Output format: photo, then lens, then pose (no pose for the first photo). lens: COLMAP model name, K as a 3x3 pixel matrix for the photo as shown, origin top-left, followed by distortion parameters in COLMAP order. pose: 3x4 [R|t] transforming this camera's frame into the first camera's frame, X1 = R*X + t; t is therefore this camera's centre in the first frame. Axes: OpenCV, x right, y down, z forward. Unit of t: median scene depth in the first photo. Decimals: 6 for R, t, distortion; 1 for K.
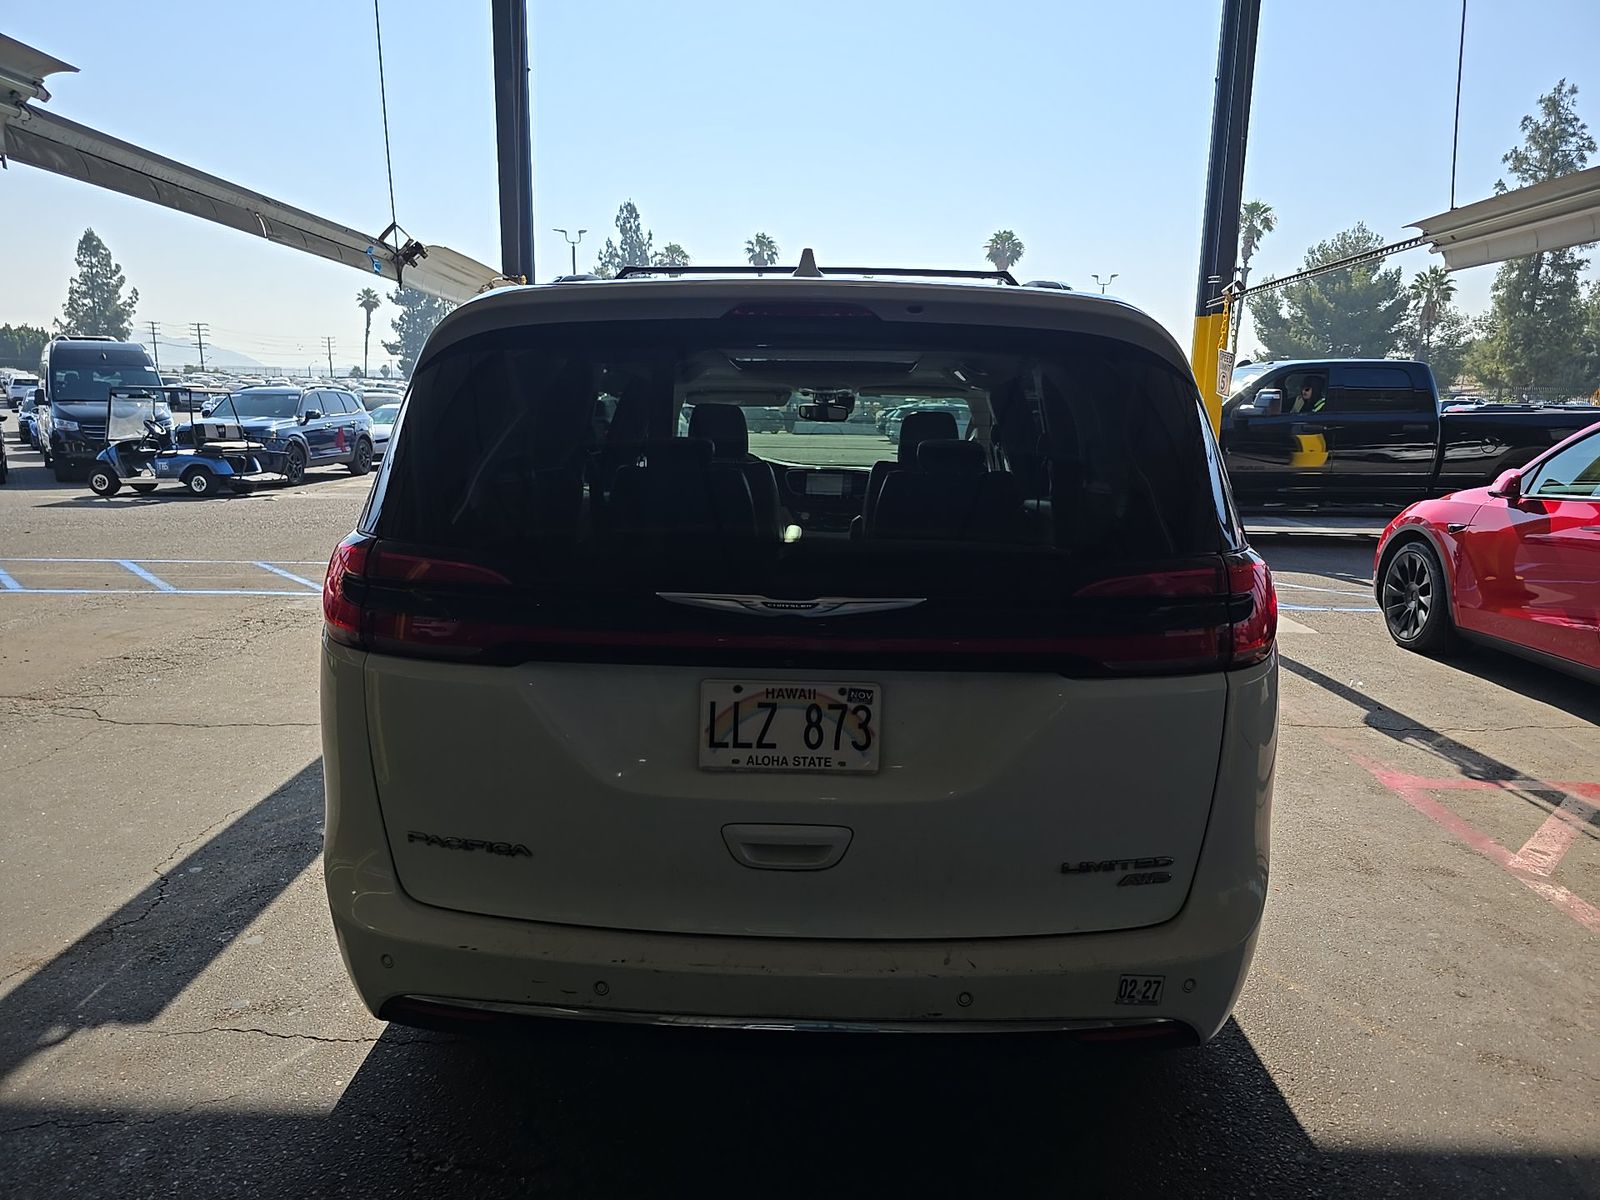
lens RADIAL K [[1084.6, 0, 800.0], [0, 1084.6, 600.0], [0, 0, 1]] dist [0.056232, -0.042331]
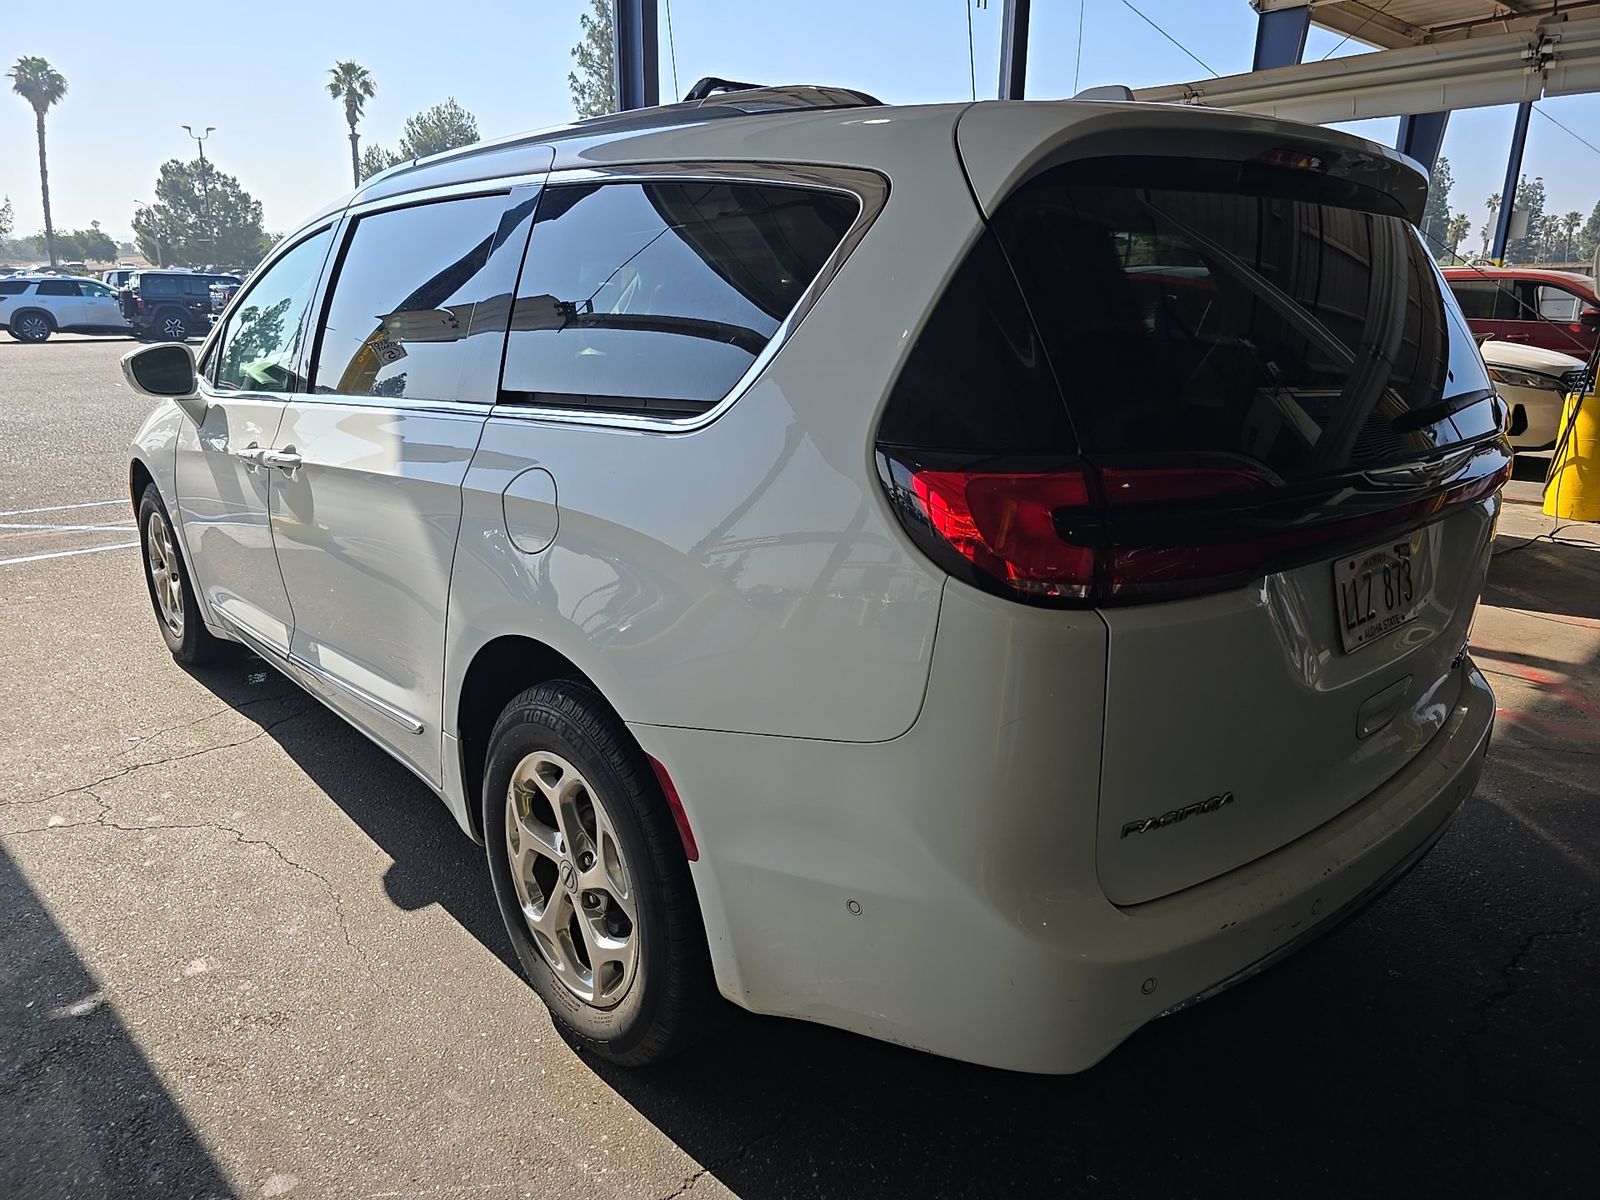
lens RADIAL K [[1084.6, 0, 800.0], [0, 1084.6, 600.0], [0, 0, 1]] dist [0.056232, -0.042331]
pose [[0.716620, -0.202346, 0.667467, -0.840131], [0.130406, 0.978987, 0.156776, -0.082695], [-0.685164, -0.025307, 0.727949, 0.494587]]
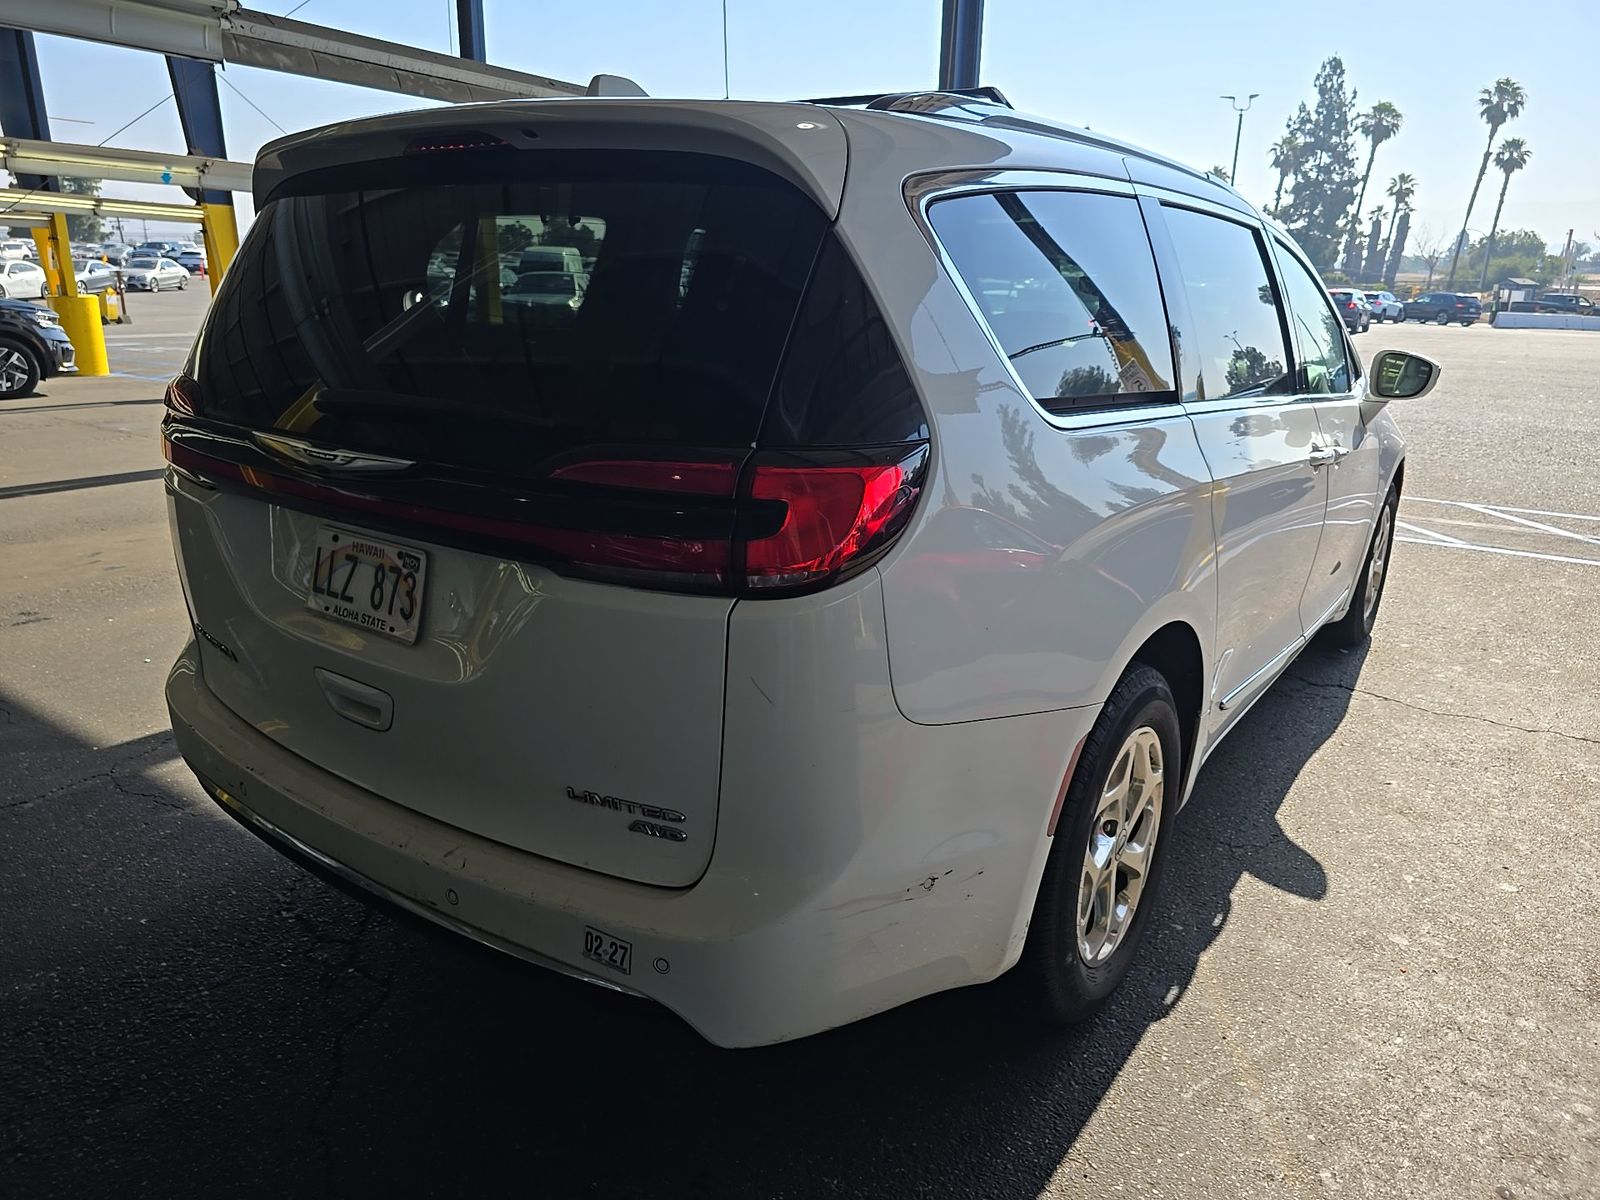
lens RADIAL K [[1084.6, 0, 800.0], [0, 1084.6, 600.0], [0, 0, 1]] dist [0.056232, -0.042331]
pose [[0.833948, 0.160663, -0.527938, 0.663933], [-0.109856, 0.985866, 0.126487, -0.028721], [0.540798, -0.047486, 0.839811, 0.301106]]
